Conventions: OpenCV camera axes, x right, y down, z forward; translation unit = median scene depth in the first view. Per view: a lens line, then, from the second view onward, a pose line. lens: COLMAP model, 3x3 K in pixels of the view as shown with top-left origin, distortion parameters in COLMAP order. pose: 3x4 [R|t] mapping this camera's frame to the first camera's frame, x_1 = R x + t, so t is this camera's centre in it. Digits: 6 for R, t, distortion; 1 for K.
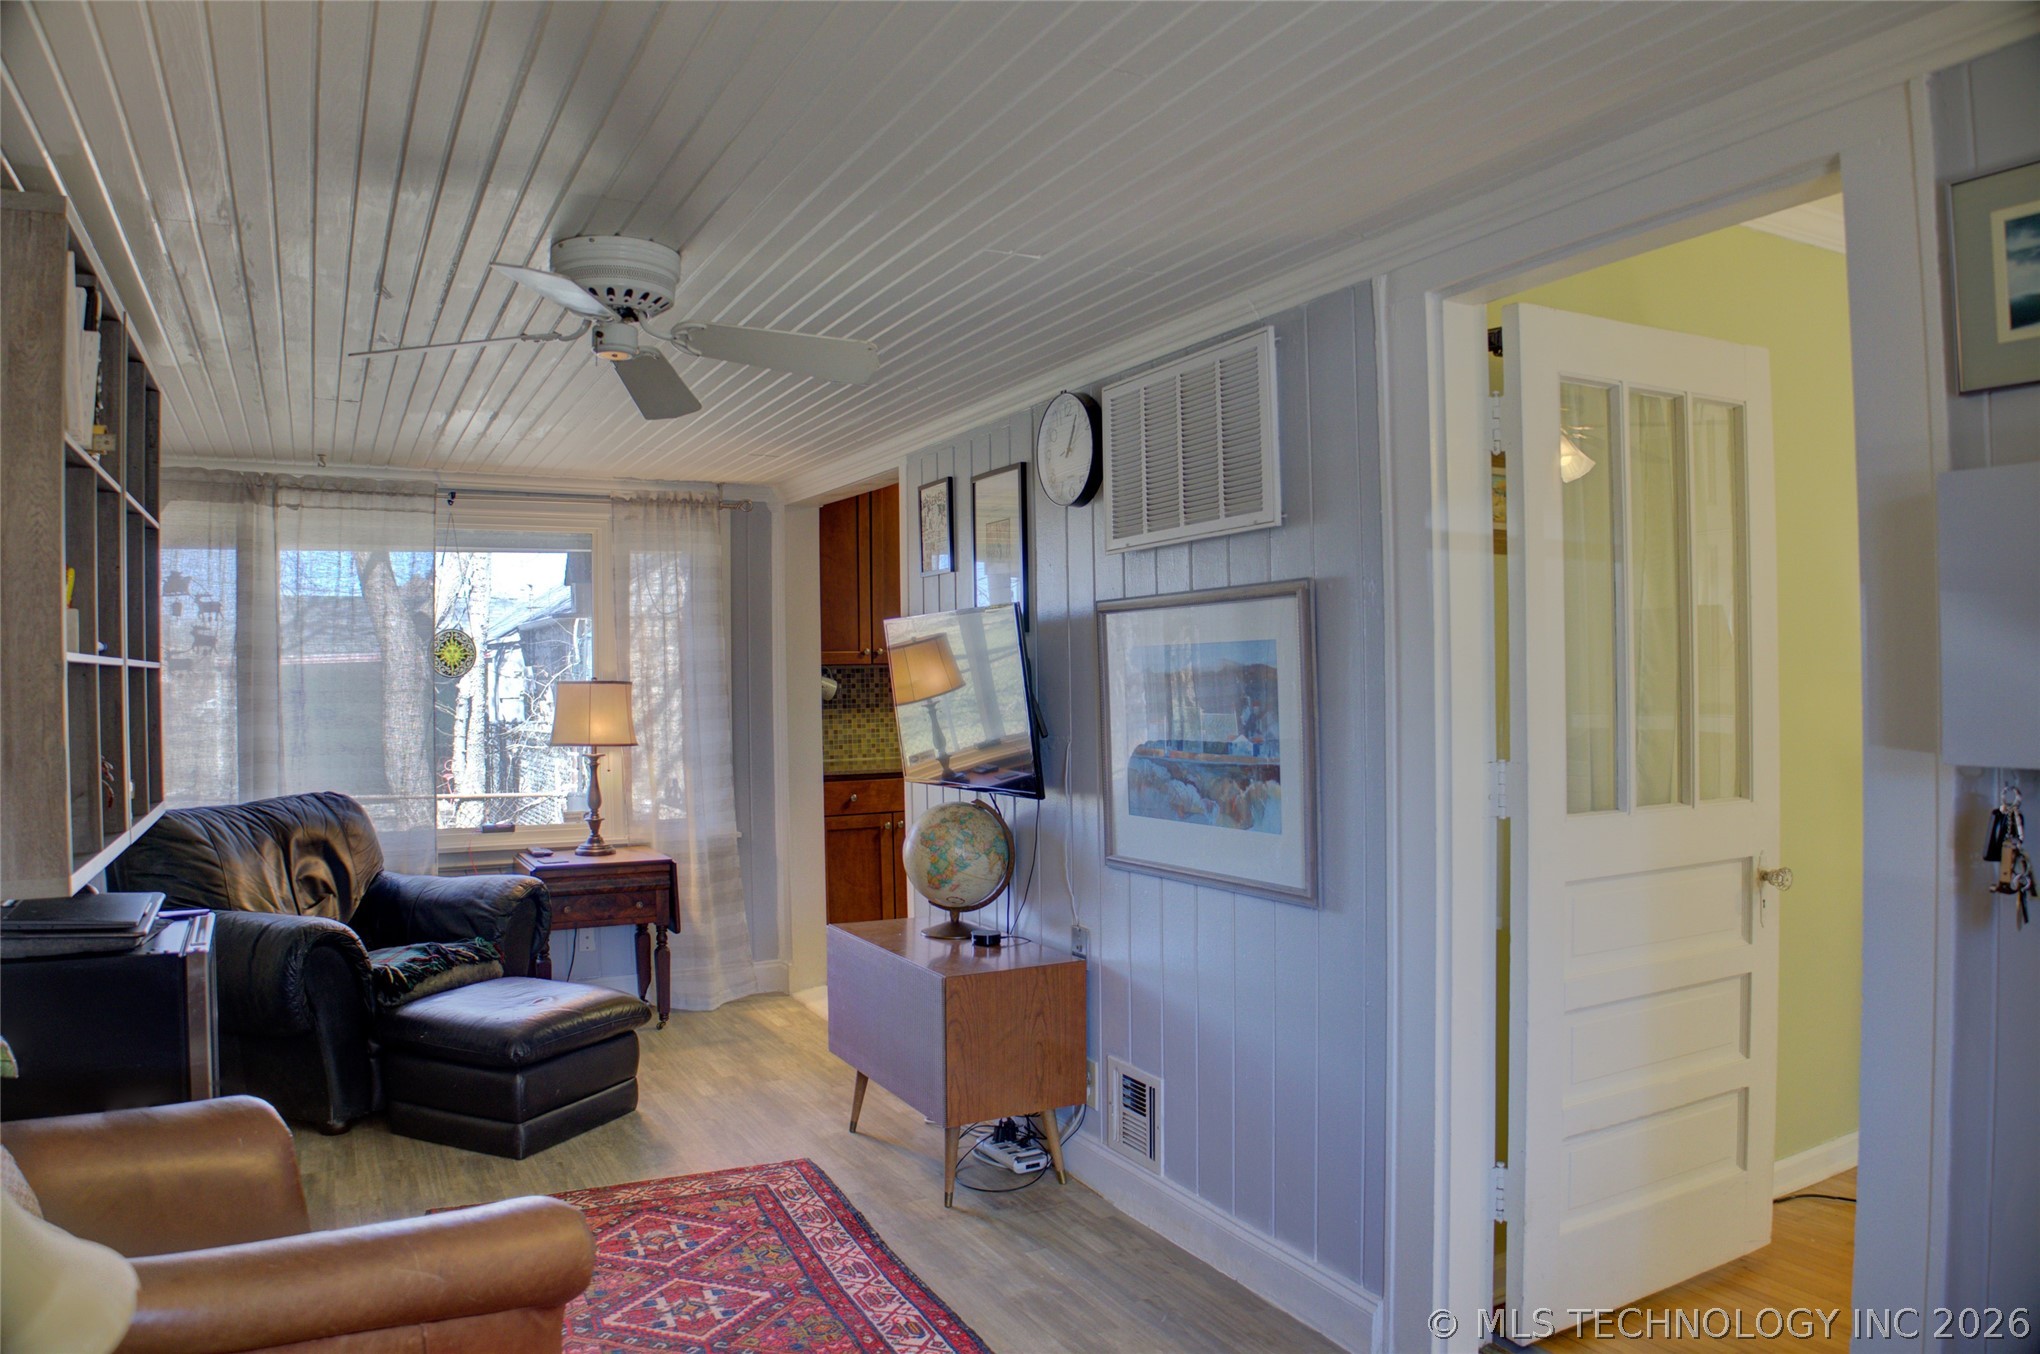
lens RADIAL K [[1390.7, 0, 1028.2], [0, 1390.7, 679.5], [0, 0, 1]] dist [-0.149398, 0.076129]
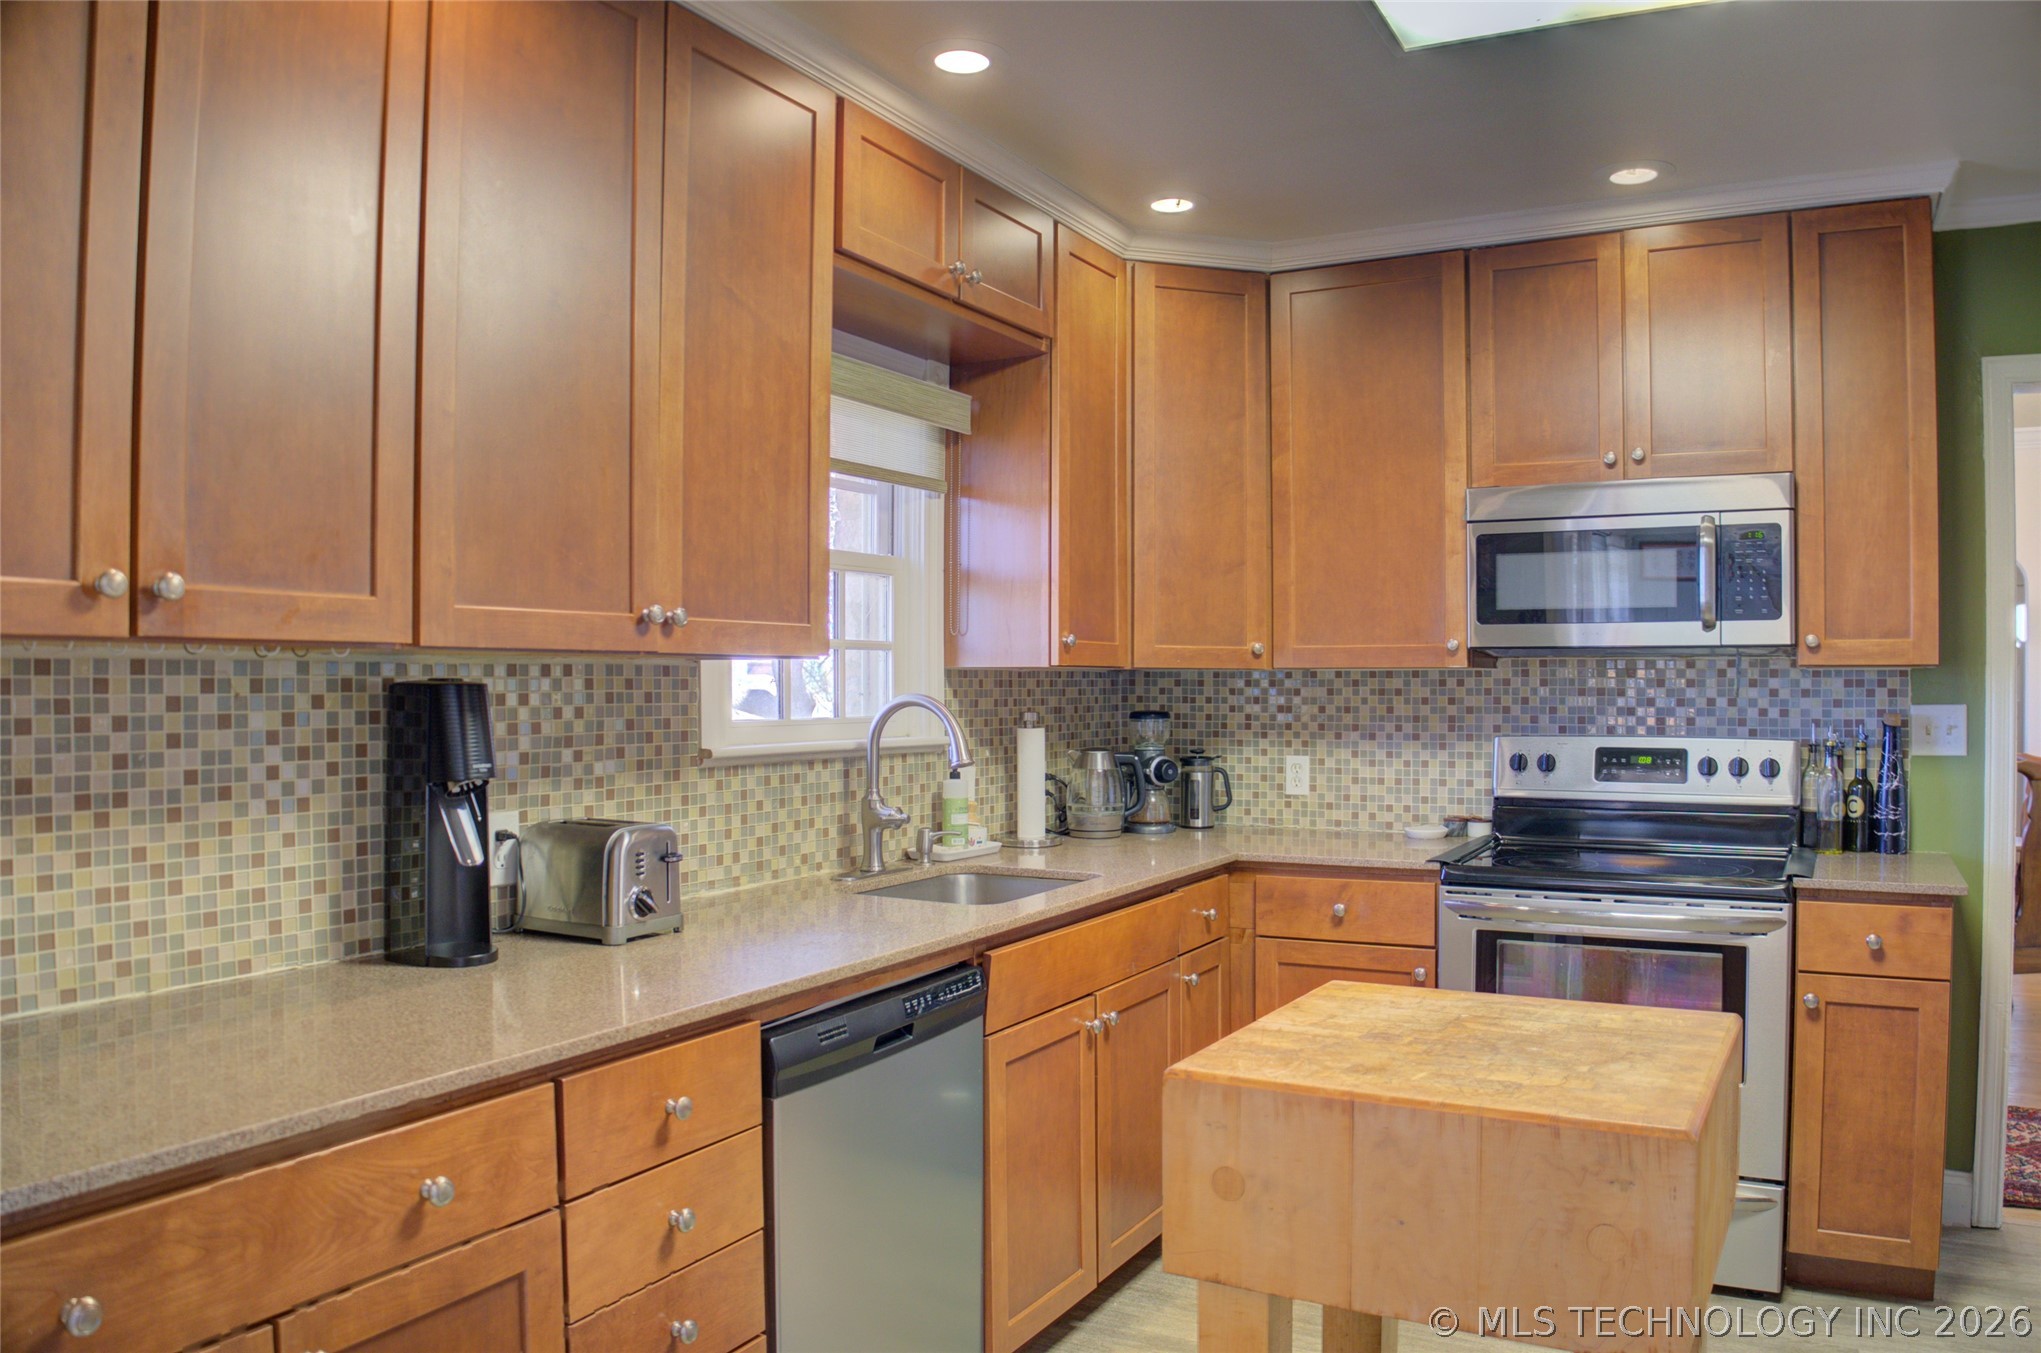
lens RADIAL K [[1457.4, 0, 1020.5], [0, 1457.4, 676.5], [0, 0, 1]] dist [-0.086596, 0.003204]
pose [[0.849848, 0.019334, 0.526673, -0.141169], [-0.011673, 0.999772, -0.017866, -0.002733], [-0.526899, 0.009036, 0.849880, 0.920063]]
